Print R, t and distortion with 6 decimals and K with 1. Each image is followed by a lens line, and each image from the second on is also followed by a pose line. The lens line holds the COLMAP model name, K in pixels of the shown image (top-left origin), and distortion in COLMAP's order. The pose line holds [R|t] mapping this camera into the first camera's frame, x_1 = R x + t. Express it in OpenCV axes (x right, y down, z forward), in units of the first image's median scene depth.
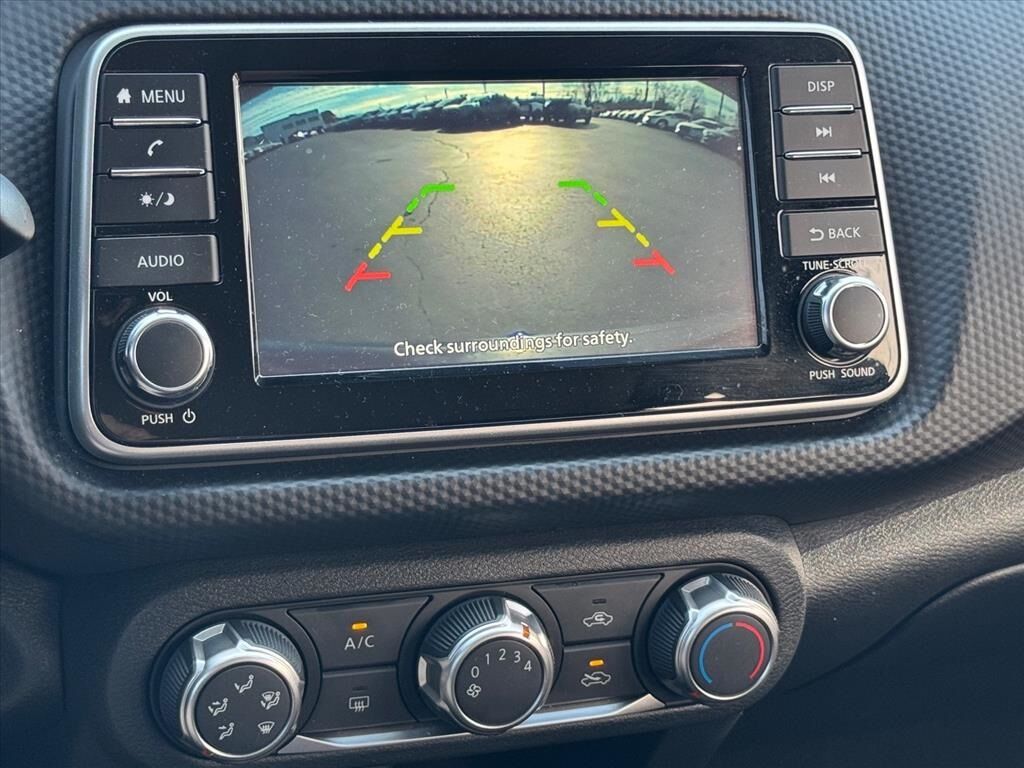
lens RADIAL K [[2036.8, 0, 515.0], [0, 2036.8, 391.9], [0, 0, 1]] dist [0.125908, 0.000000]
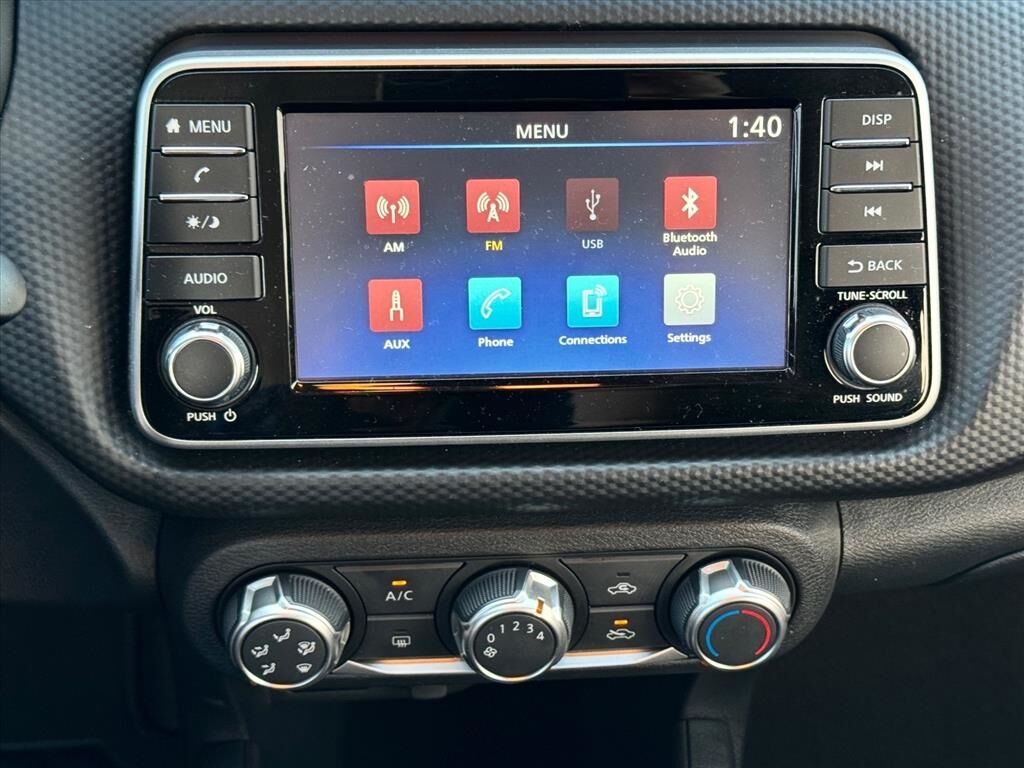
lens RADIAL K [[1691.5, 0, 606.7], [0, 1691.5, 396.3], [0, 0, 1]] dist [0.128551, 0.000000]
pose [[0.971646, 0.117003, -0.205462, 0.217387], [-0.061907, 0.964555, 0.256517, -0.234357], [0.228193, -0.236524, 0.944449, 0.153296]]
